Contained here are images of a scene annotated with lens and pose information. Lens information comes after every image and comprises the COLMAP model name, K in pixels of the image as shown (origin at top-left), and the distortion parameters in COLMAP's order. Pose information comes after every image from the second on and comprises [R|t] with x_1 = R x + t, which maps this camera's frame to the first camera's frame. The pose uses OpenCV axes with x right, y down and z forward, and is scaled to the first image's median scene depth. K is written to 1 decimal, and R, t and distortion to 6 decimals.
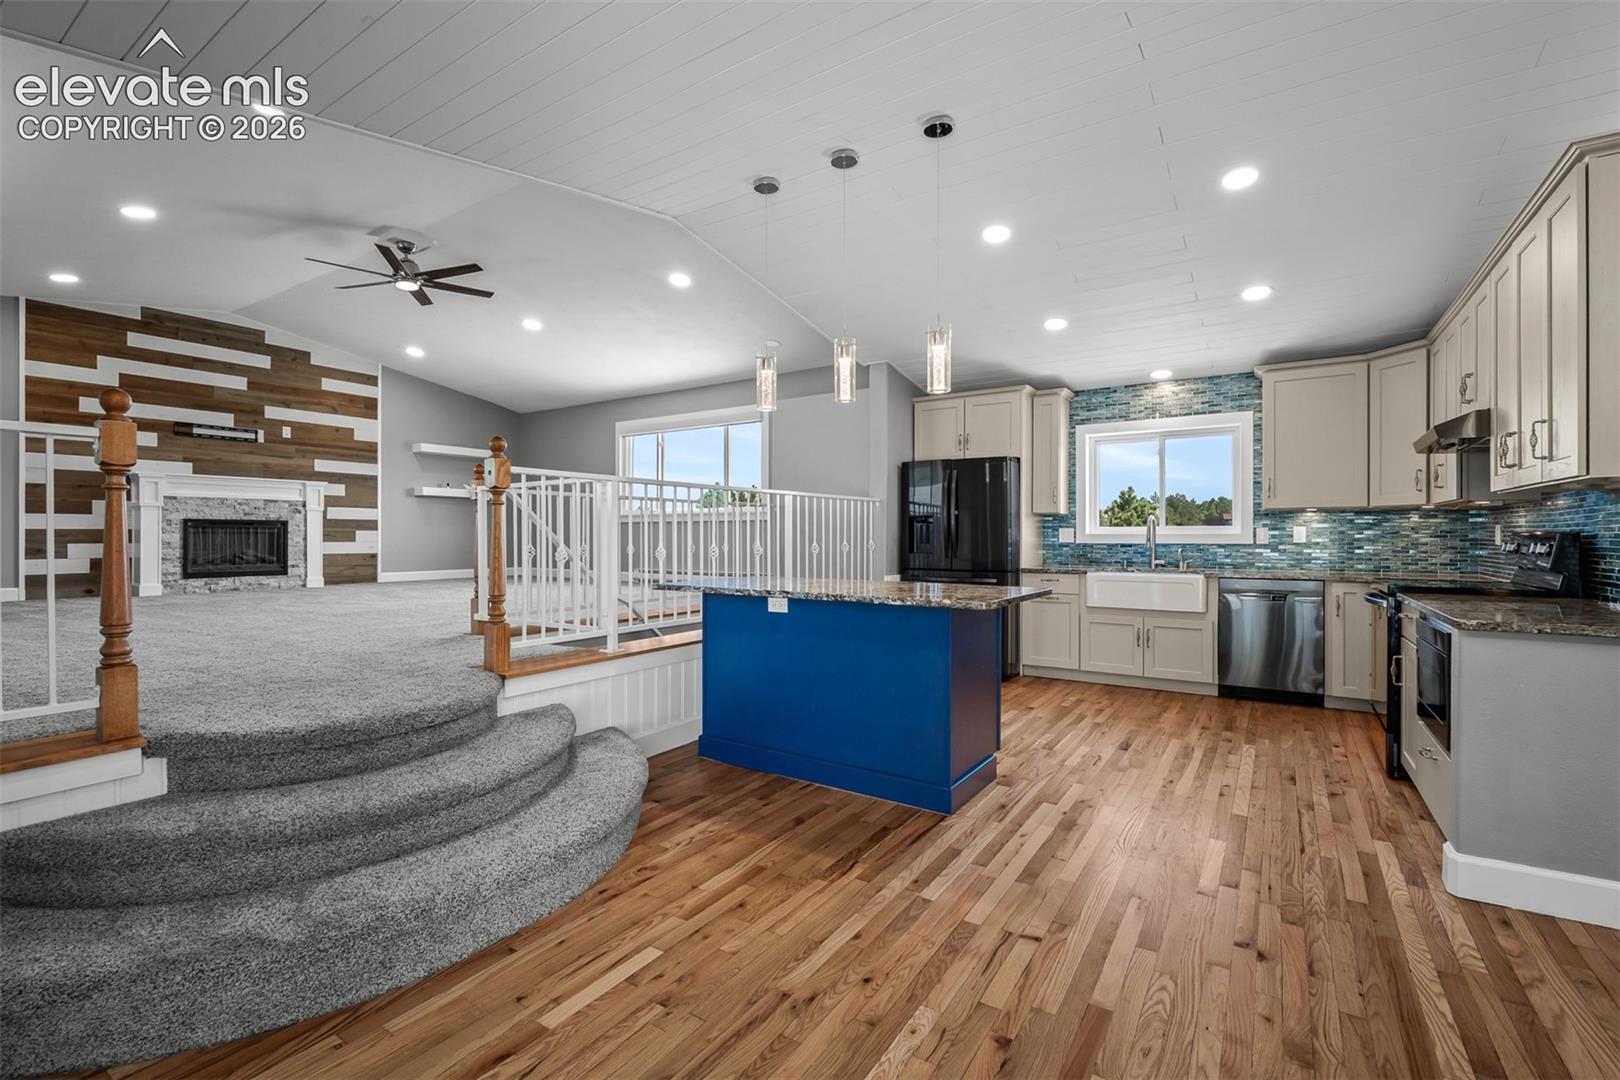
lens RADIAL K [[715.3, 0, 808.2], [0, 715.3, 537.1], [0, 0, 1]] dist [-0.002586, -0.000333]
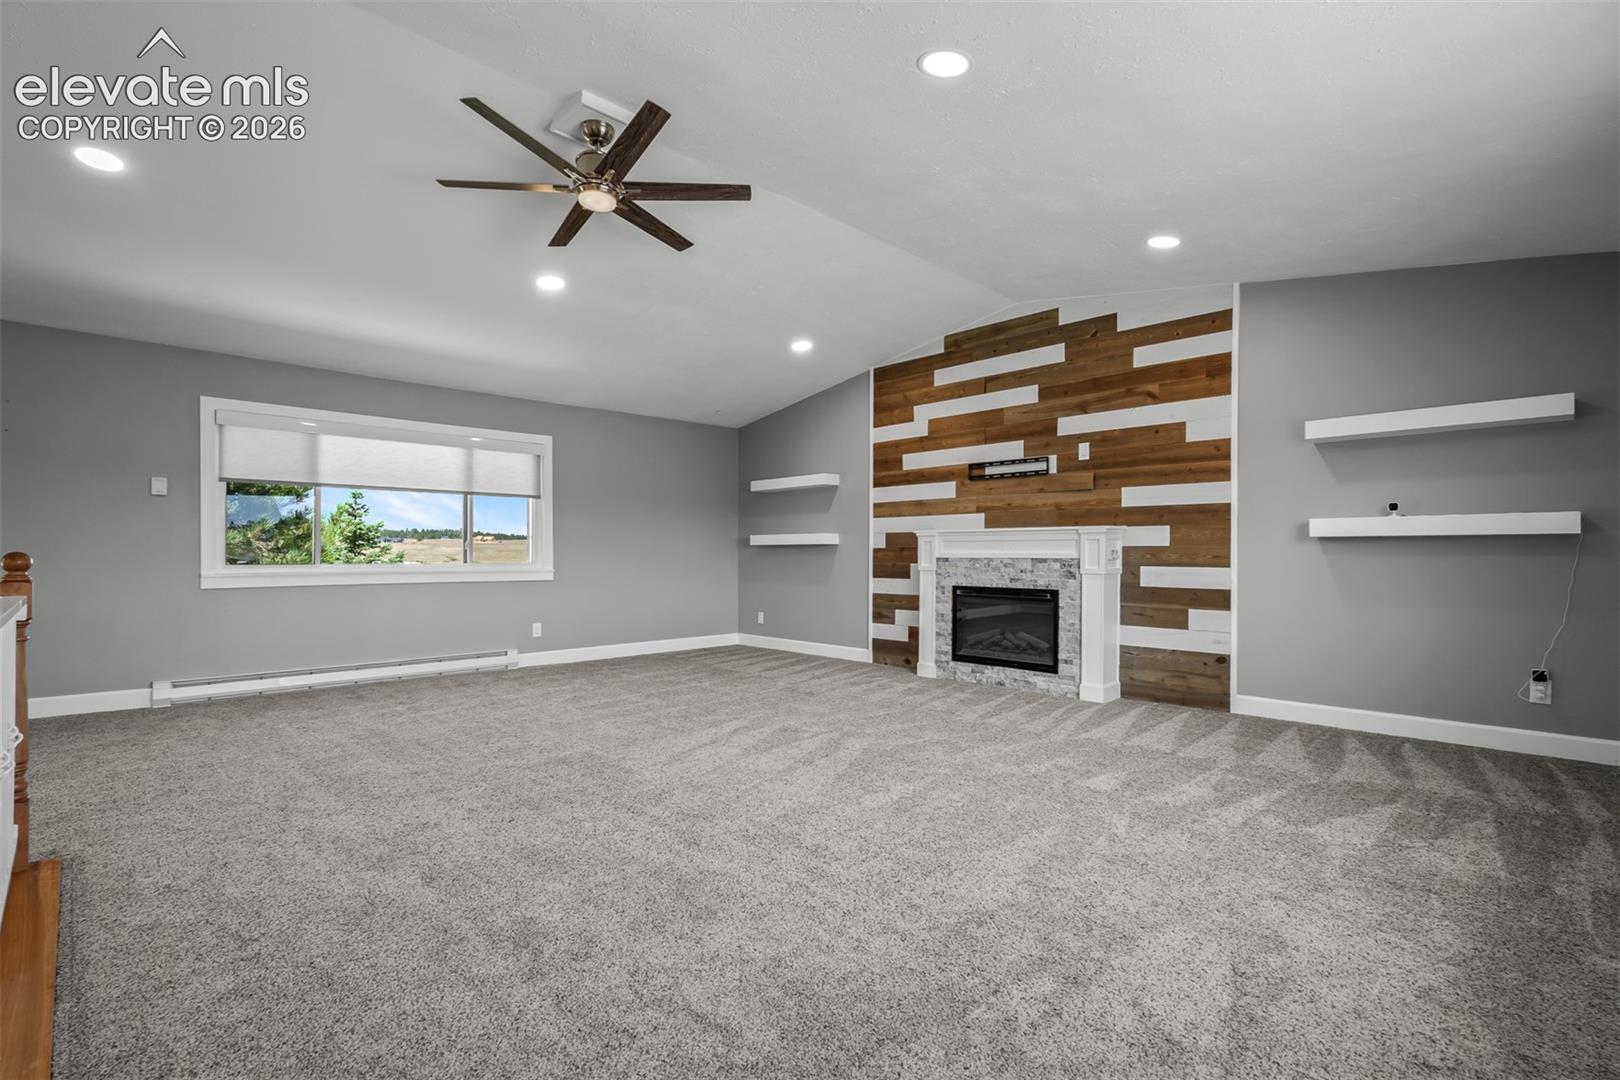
lens RADIAL K [[756.1, 0, 814.0], [0, 756.1, 545.8], [0, 0, 1]] dist [-0.001418, -0.000155]
pose [[-0.205171, -0.008915, -0.978686, -0.015634], [-0.001771, 0.999960, -0.008738, -0.064924], [0.978725, -0.000060, -0.205178, 1.059646]]
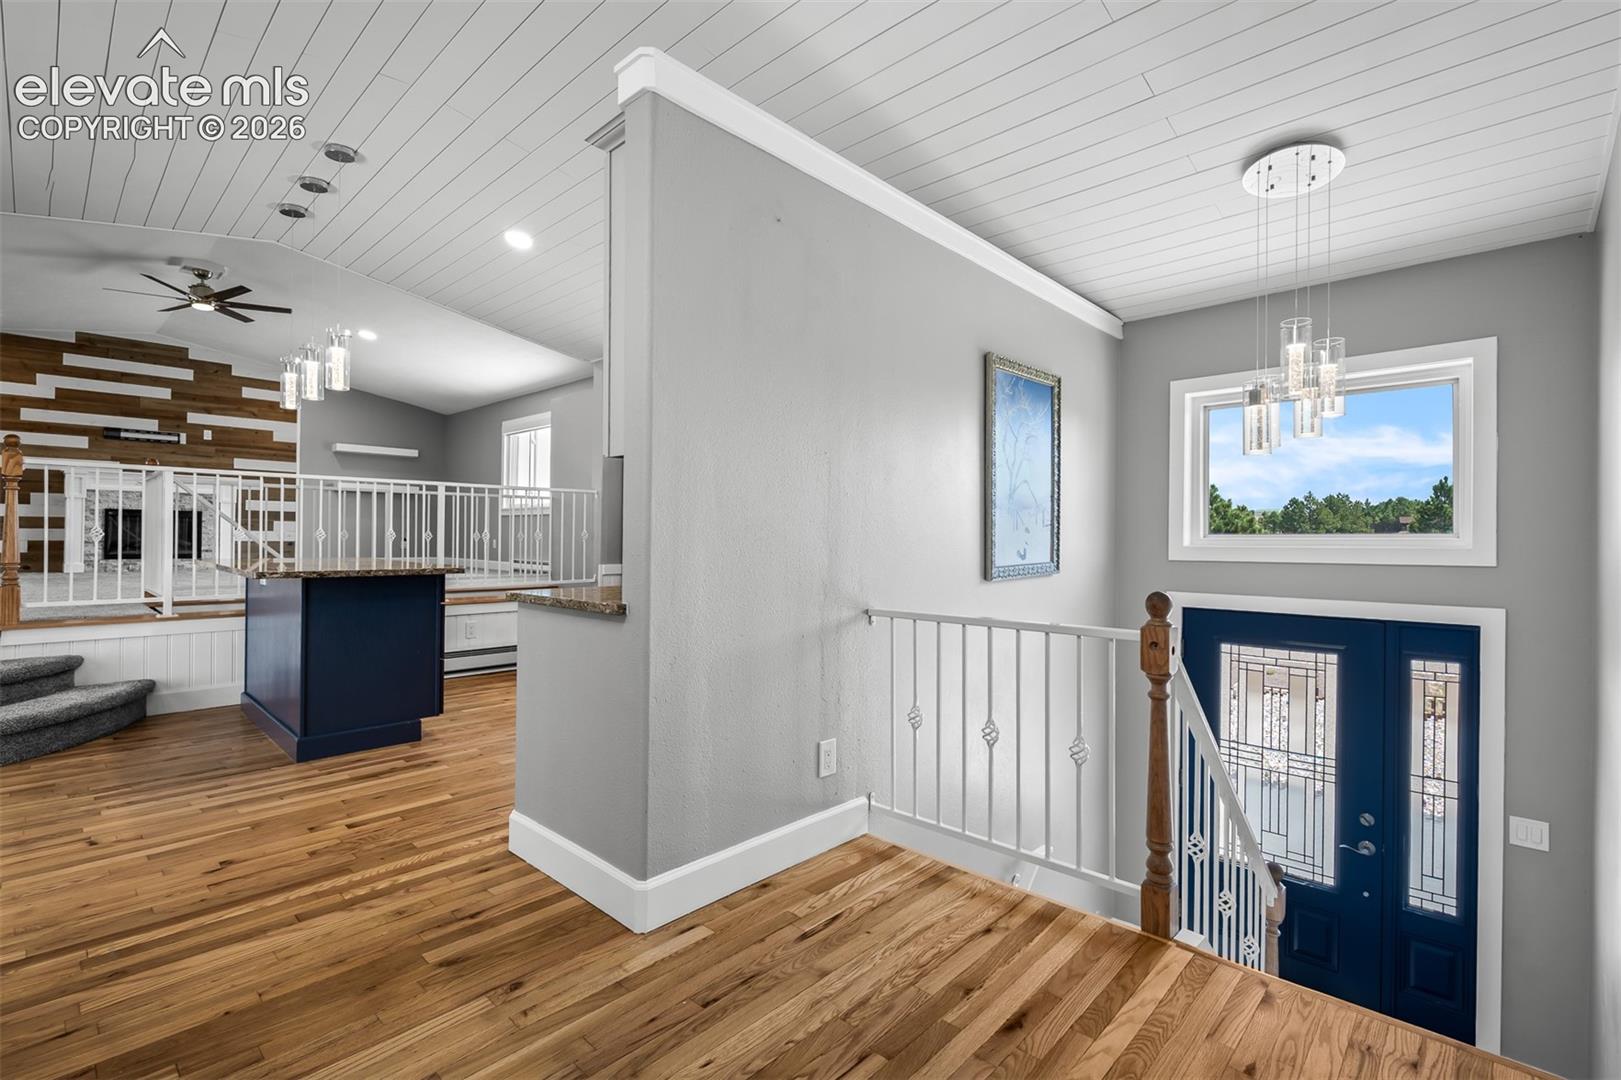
lens RADIAL K [[733.1, 0, 807.5], [0, 733.1, 536.0], [0, 0, 1]] dist [-0.002454, -0.000505]
pose [[0.985660, 0.010750, -0.168400, 0.503050], [-0.011234, 0.999935, -0.001926, 0.009438], [0.168369, 0.003790, 0.985717, -0.003906]]
